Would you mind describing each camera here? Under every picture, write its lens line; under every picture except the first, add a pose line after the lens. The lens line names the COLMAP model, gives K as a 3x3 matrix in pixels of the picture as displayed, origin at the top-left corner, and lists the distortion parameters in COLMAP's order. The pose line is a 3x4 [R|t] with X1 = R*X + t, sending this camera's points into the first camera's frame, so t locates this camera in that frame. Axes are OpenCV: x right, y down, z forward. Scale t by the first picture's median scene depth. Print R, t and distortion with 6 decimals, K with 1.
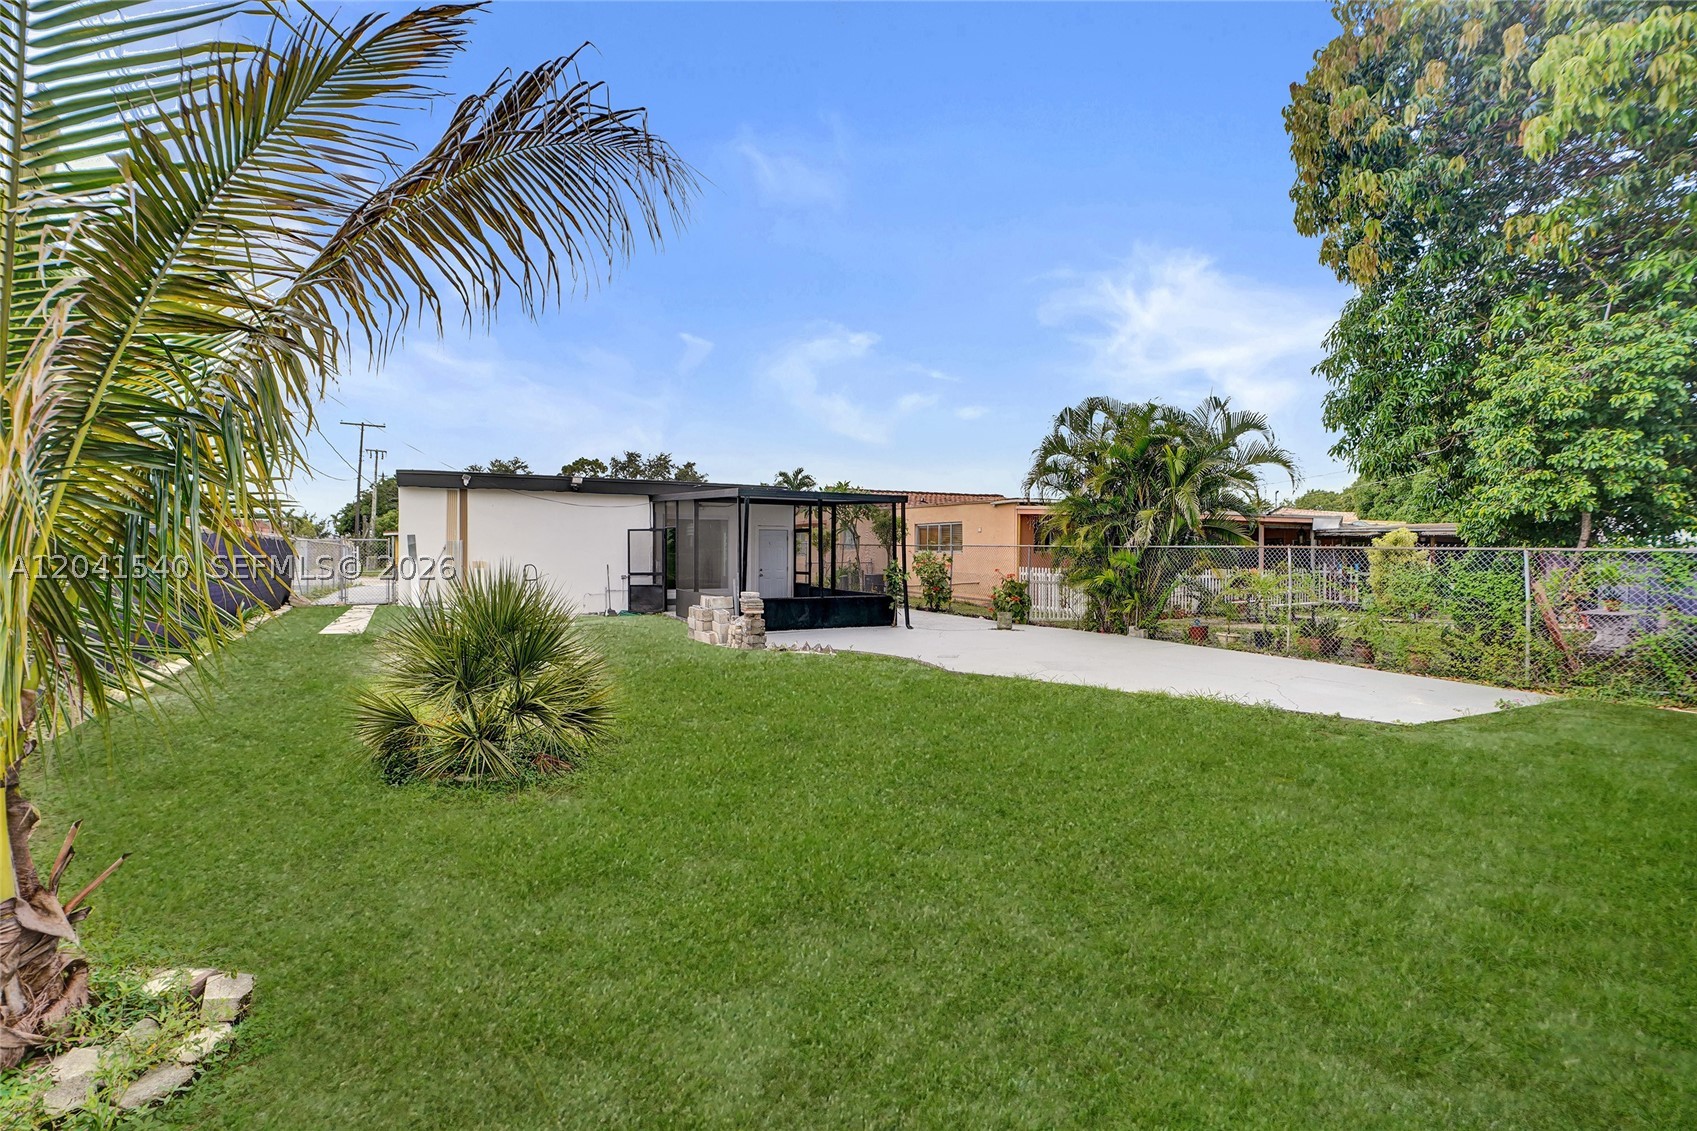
lens RADIAL K [[778.0, 0, 848.5], [0, 778.0, 565.5], [0, 0, 1]] dist [-0.006919, 0.000179]
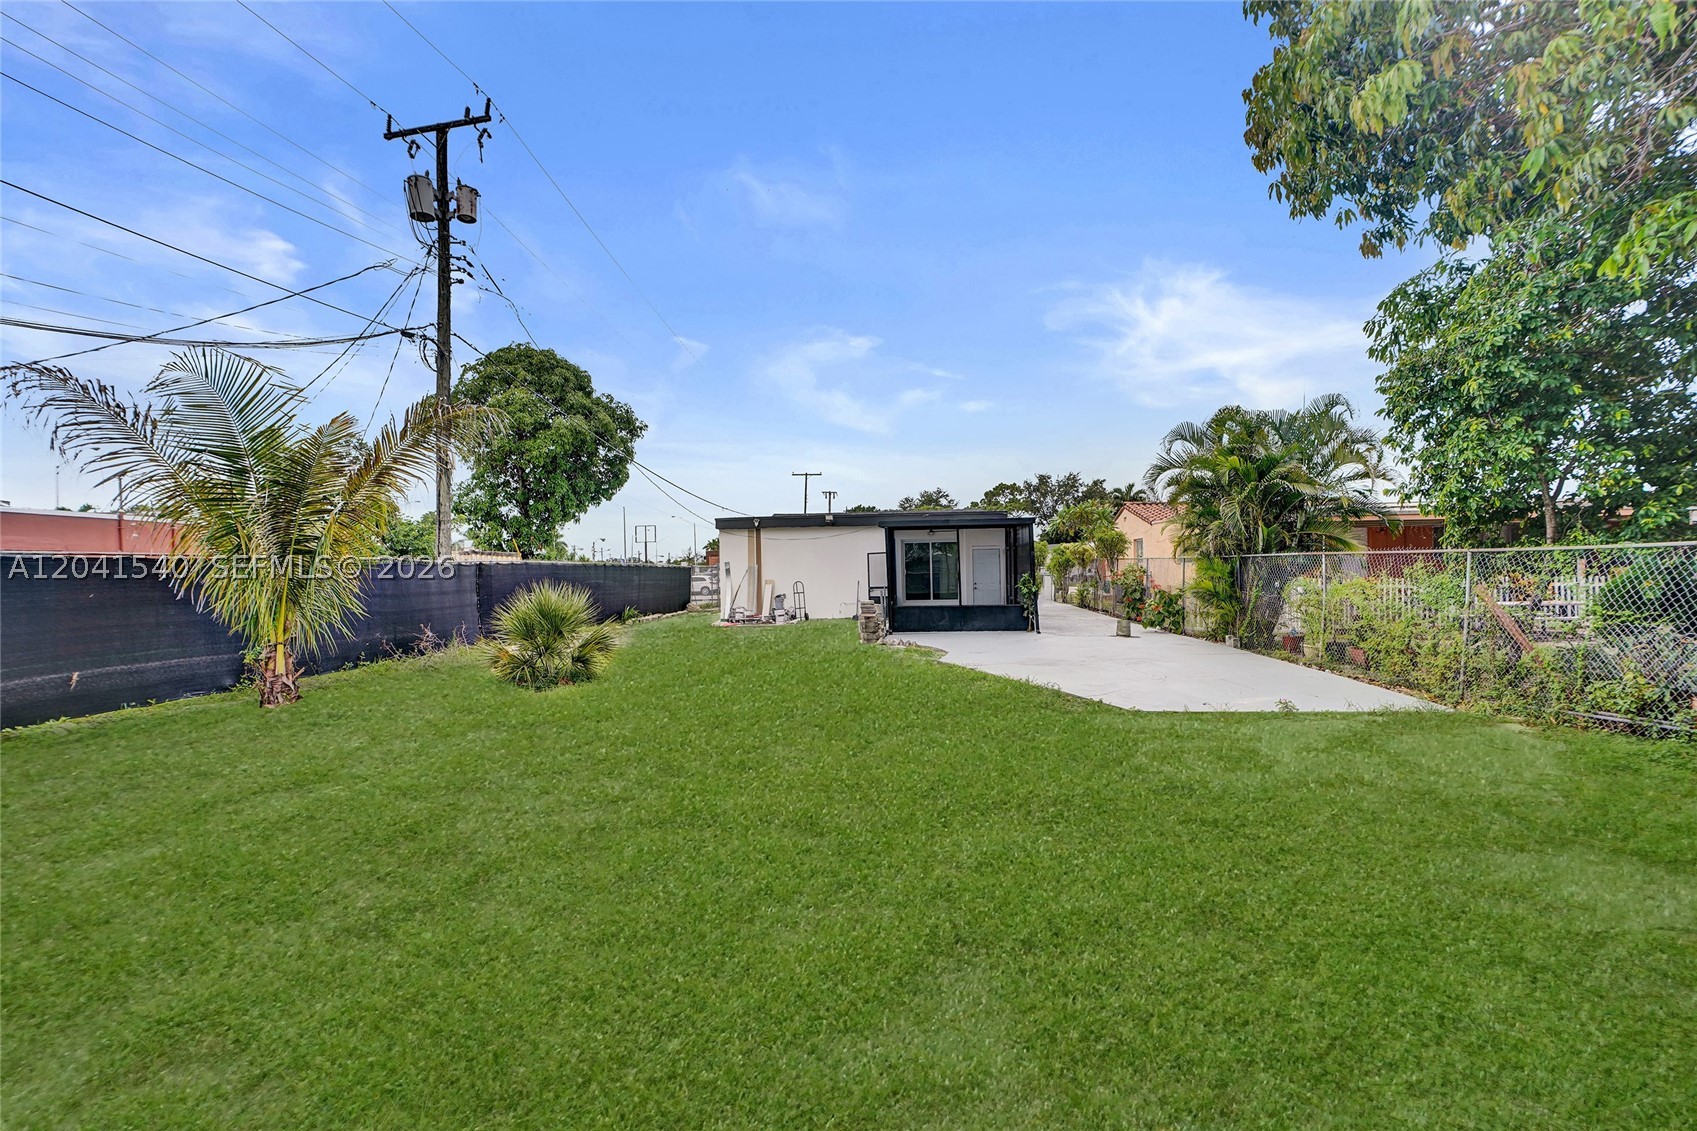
lens RADIAL K [[778.0, 0, 848.5], [0, 778.0, 565.5], [0, 0, 1]] dist [-0.006919, 0.000179]
pose [[0.823274, -0.021569, -0.567235, 0.464523], [0.009517, 0.999662, -0.024199, 0.004934], [0.567565, 0.014524, 0.823201, -0.079437]]
